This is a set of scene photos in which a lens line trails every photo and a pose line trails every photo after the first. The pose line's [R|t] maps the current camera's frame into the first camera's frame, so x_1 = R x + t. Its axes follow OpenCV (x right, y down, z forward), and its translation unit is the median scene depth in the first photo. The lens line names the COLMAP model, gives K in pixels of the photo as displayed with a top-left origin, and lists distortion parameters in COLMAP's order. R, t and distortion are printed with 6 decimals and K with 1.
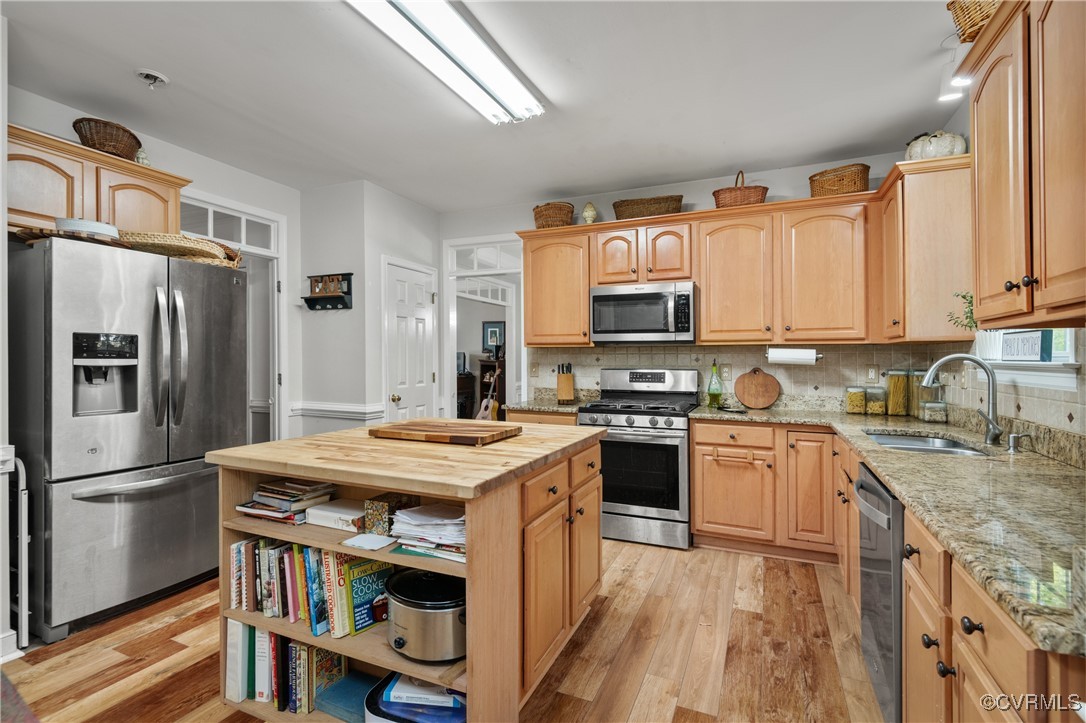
lens RADIAL K [[513.3, 0, 524.6], [0, 513.3, 338.7], [0, 0, 1]] dist [0.008938, -0.007265]
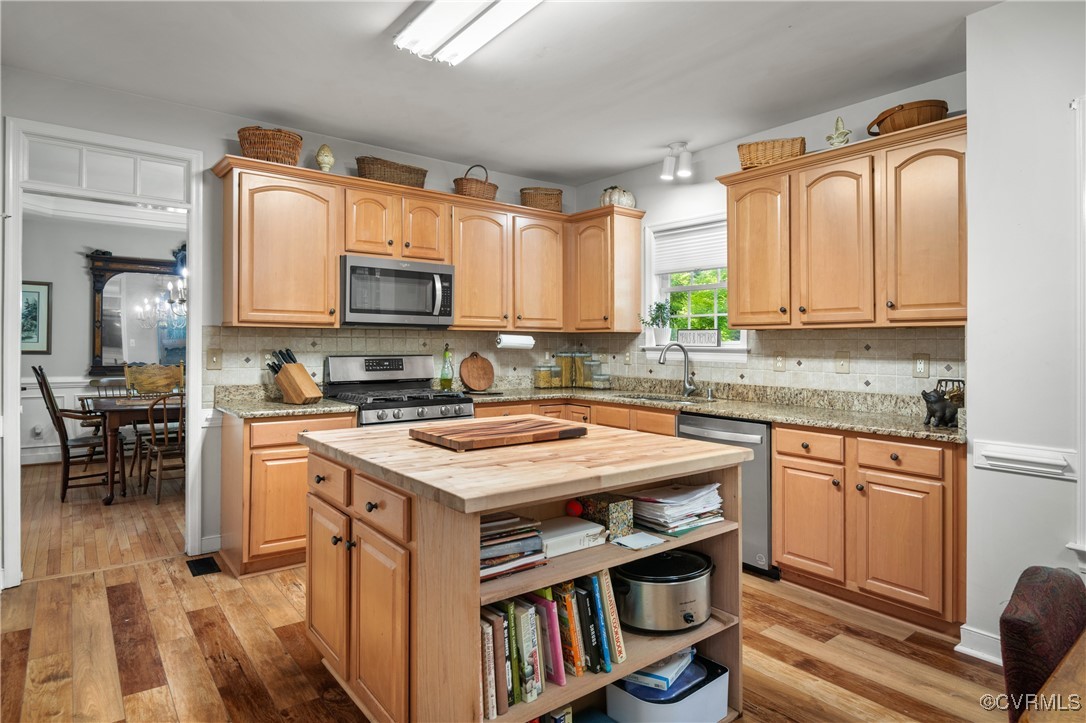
lens RADIAL K [[620.2, 0, 545.2], [0, 620.2, 338.8], [0, 0, 1]] dist [-0.001151, -0.002968]
pose [[0.456819, 0.006950, 0.889533, -0.709221], [-0.040481, 0.999096, 0.012983, 0.007031], [-0.888638, -0.041940, 0.456687, 0.327181]]
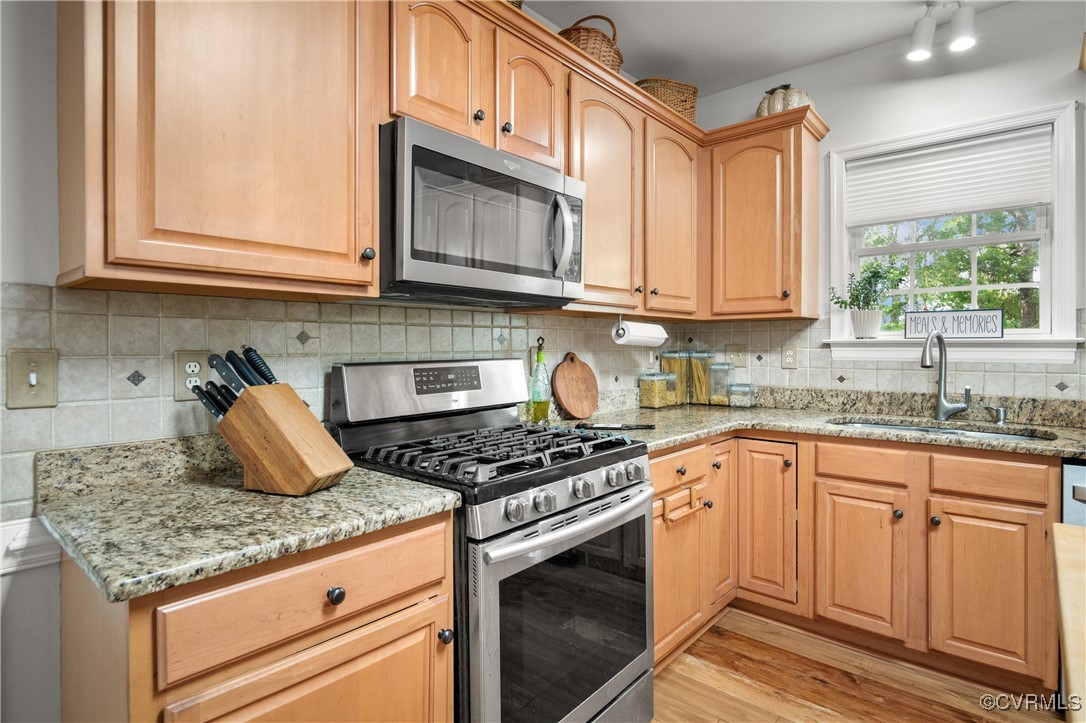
lens RADIAL K [[549.9, 0, 538.7], [0, 549.9, 344.2], [0, 0, 1]] dist [-0.001074, -0.006592]
pose [[0.275447, 0.001171, 0.961316, -0.223973], [-0.032797, 0.999429, 0.008180, 0.047990], [-0.960757, -0.033781, 0.275328, 0.973446]]
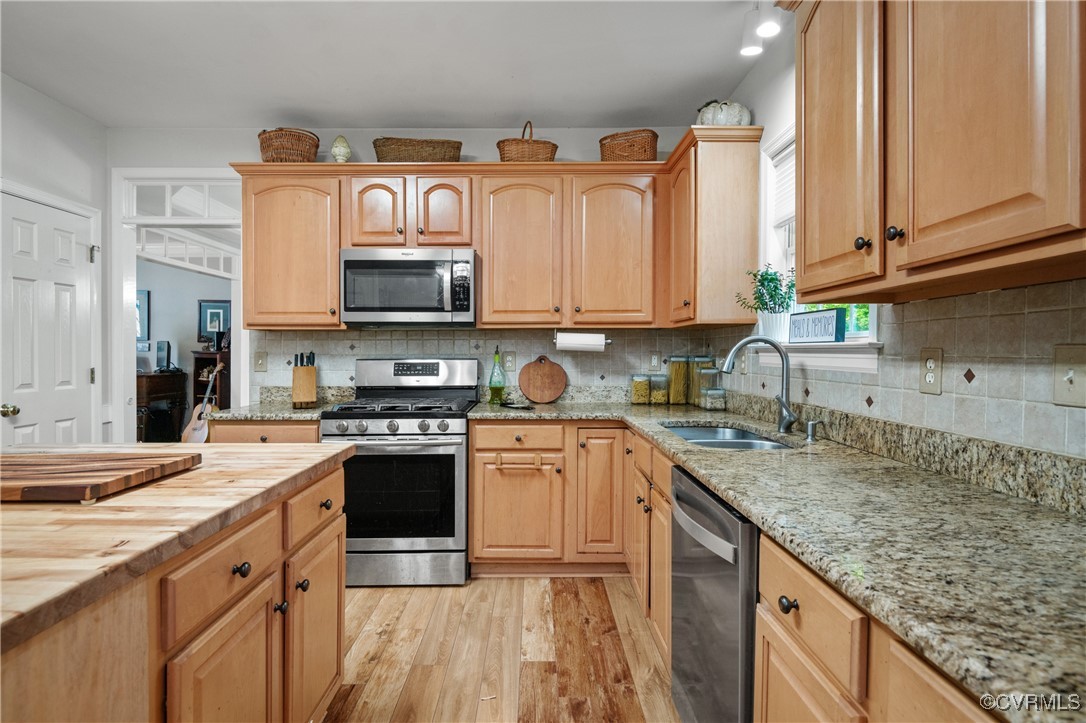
lens RADIAL K [[549.9, 0, 532.2], [0, 549.9, 343.2], [0, 0, 1]] dist [-0.001074, -0.006592]
pose [[0.906063, 0.003052, 0.423131, 0.052281], [-0.012668, 0.999721, 0.019916, 0.019705], [-0.422953, -0.023405, 0.905849, 0.197354]]
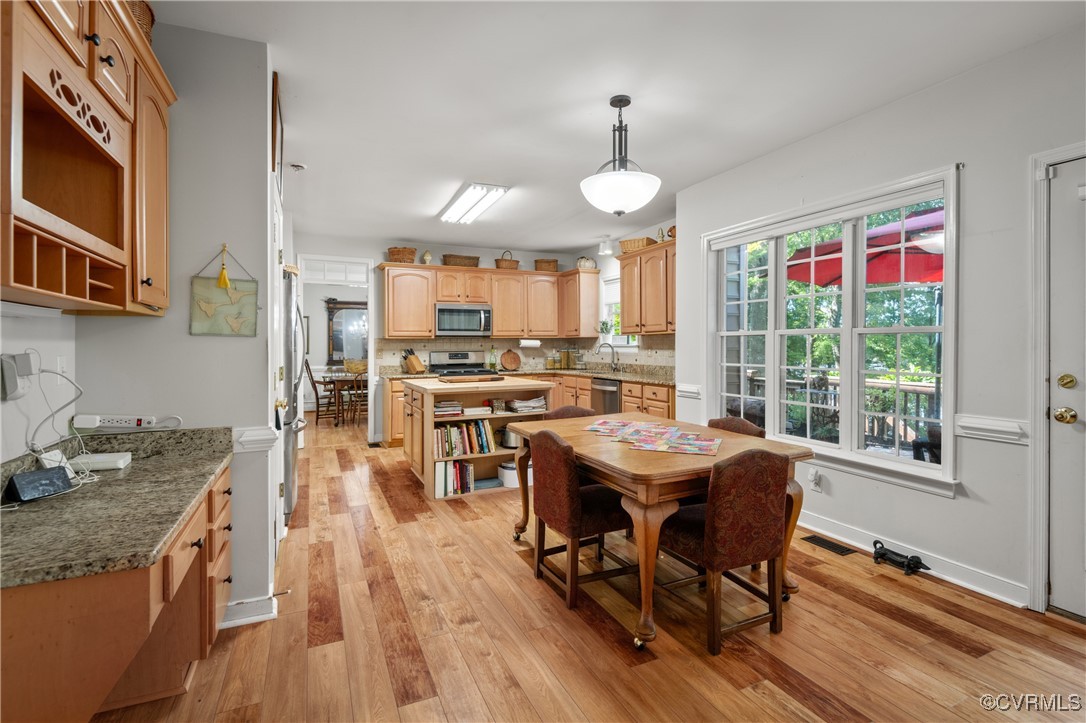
lens RADIAL K [[513.3, 0, 548.4], [0, 513.3, 330.1], [0, 0, 1]] dist [0.008938, -0.007265]
pose [[0.642059, 0.015445, 0.766500, -1.110058], [-0.019808, 0.999797, -0.003553, -0.016305], [-0.766399, -0.012902, 0.642235, -0.440488]]
